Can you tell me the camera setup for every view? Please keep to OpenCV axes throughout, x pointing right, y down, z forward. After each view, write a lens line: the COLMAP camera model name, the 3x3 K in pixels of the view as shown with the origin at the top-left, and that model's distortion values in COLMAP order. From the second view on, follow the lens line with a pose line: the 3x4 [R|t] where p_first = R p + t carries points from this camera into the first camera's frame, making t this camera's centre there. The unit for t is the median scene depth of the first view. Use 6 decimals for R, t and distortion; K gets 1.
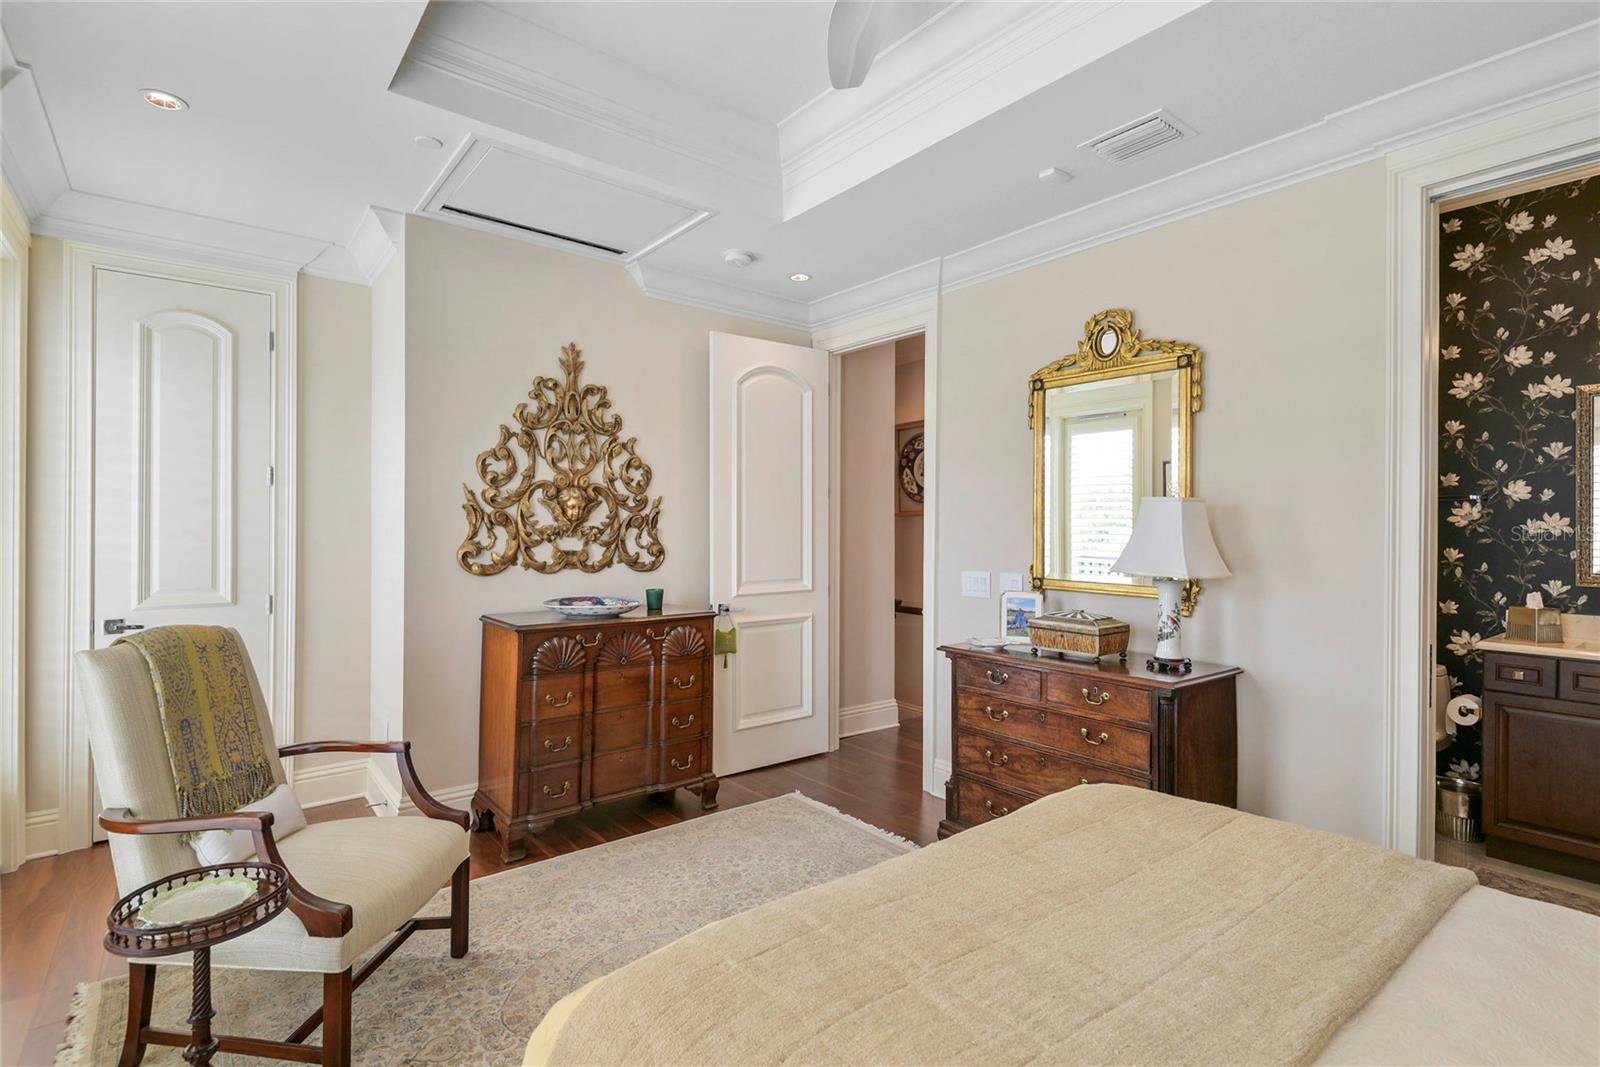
lens RADIAL K [[775.6, 0, 776.9], [0, 775.6, 529.8], [0, 0, 1]] dist [0.023615, -0.011914]
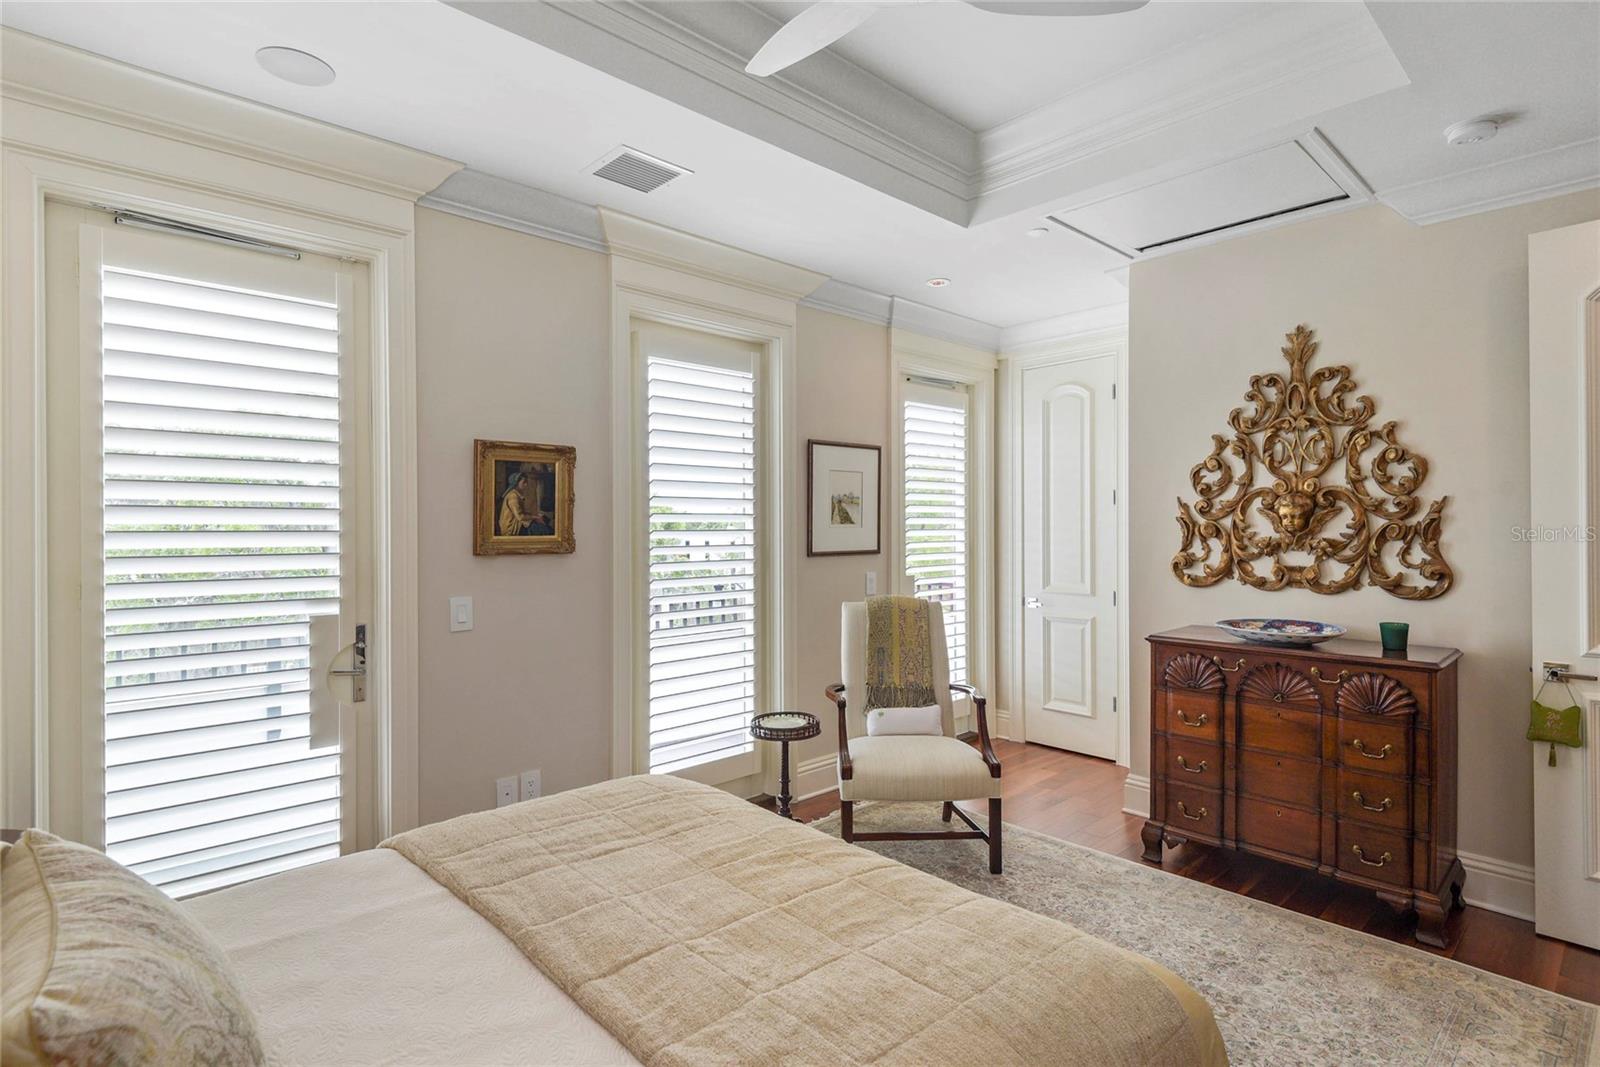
lens RADIAL K [[775.6, 0, 776.9], [0, 775.6, 529.8], [0, 0, 1]] dist [0.023615, -0.011914]
pose [[0.068413, -0.003895, -0.997649, 0.574926], [0.002369, 0.999990, -0.003742, -0.012284], [0.997654, -0.002107, 0.068421, 0.369029]]
